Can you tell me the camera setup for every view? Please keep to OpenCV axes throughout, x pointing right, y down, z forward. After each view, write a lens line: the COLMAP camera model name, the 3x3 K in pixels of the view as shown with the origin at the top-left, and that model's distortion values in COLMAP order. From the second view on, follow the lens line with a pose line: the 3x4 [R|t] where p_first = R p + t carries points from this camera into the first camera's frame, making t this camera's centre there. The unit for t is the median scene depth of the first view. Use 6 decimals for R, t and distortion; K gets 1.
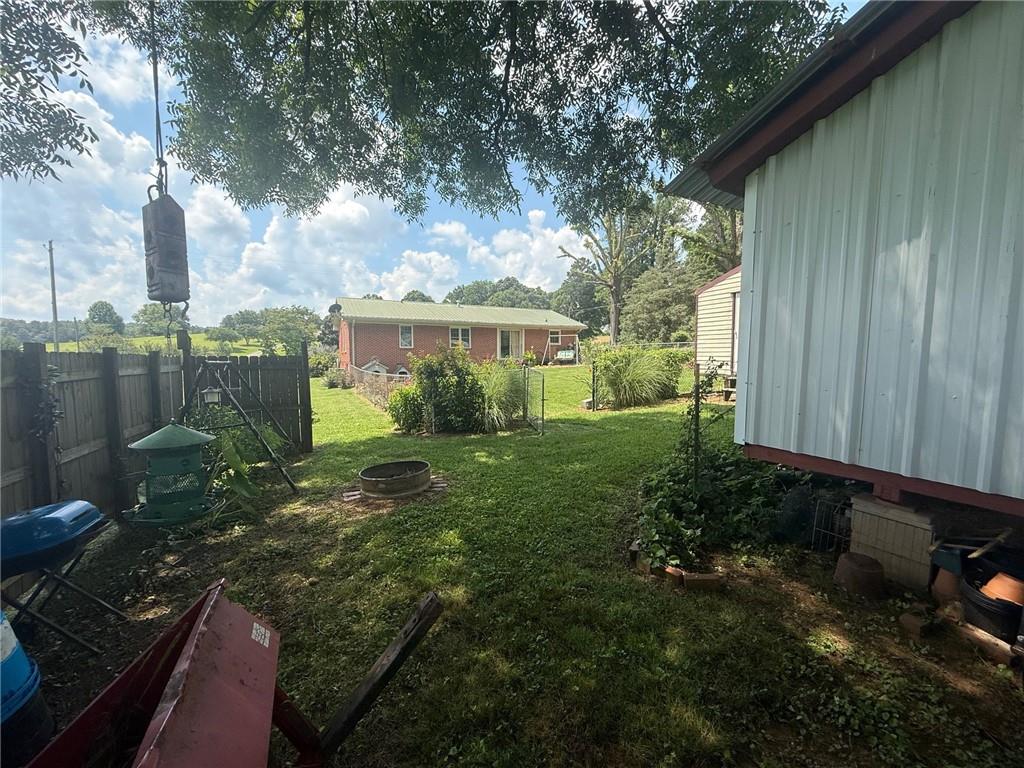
lens RADIAL K [[408.8, 0, 513.5], [0, 408.8, 382.2], [0, 0, 1]] dist [-0.000027, -0.000004]
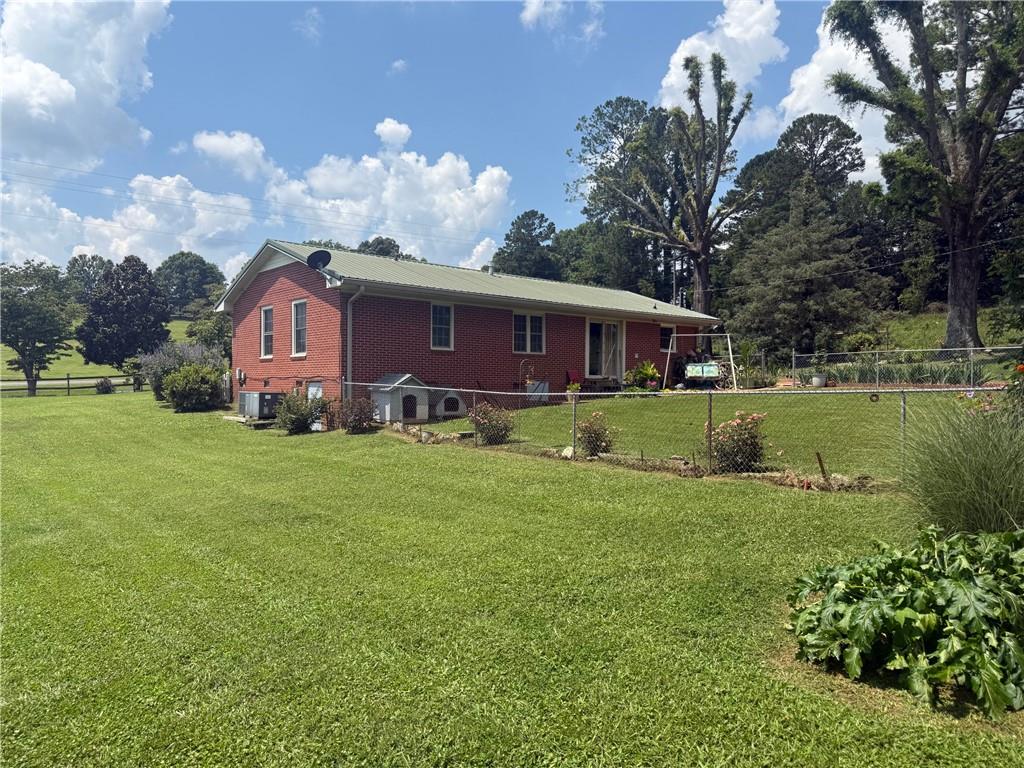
lens RADIAL K [[719.0, 0, 523.4], [0, 719.0, 380.7], [0, 0, 1]] dist [0.008107, -0.000377]
pose [[0.968535, 0.010712, 0.248648, -0.257256], [0.005784, 0.997835, -0.065515, 0.006704], [-0.248811, 0.064892, 0.966376, 0.097056]]
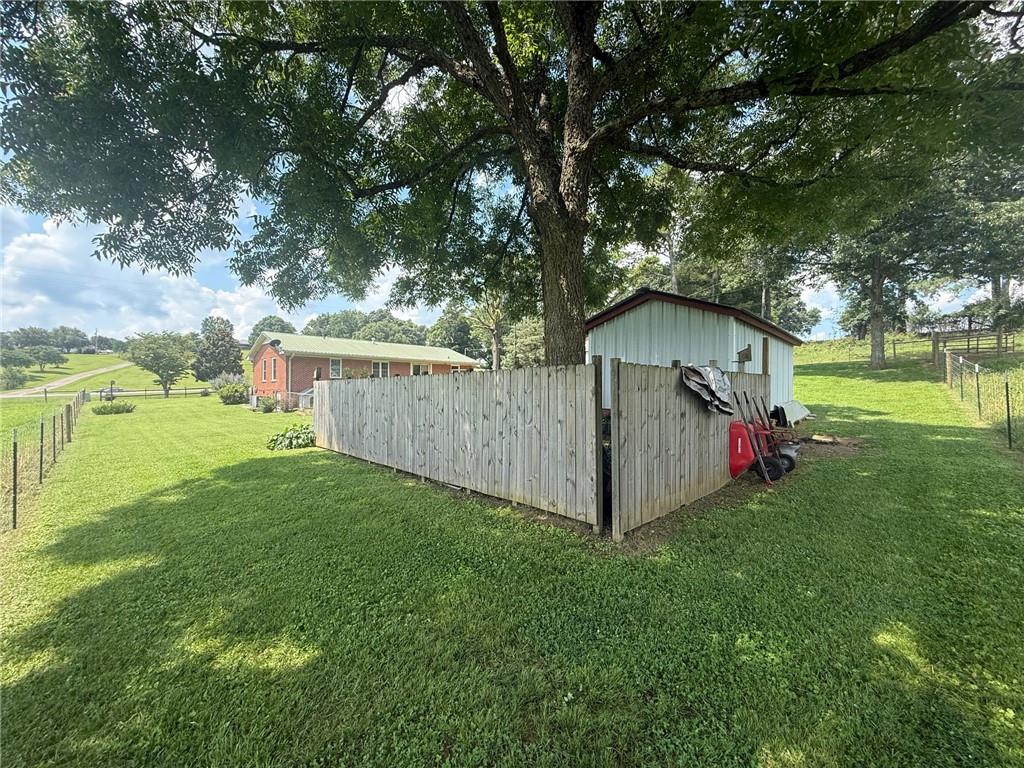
lens RADIAL K [[408.1, 0, 512.1], [0, 408.1, 385.7], [0, 0, 1]] dist [-0.000541, -0.000332]
pose [[0.946745, 0.005596, 0.321935, -0.107368], [0.016206, 0.997754, -0.065001, 0.015338], [-0.321576, 0.066757, 0.944528, -0.183188]]
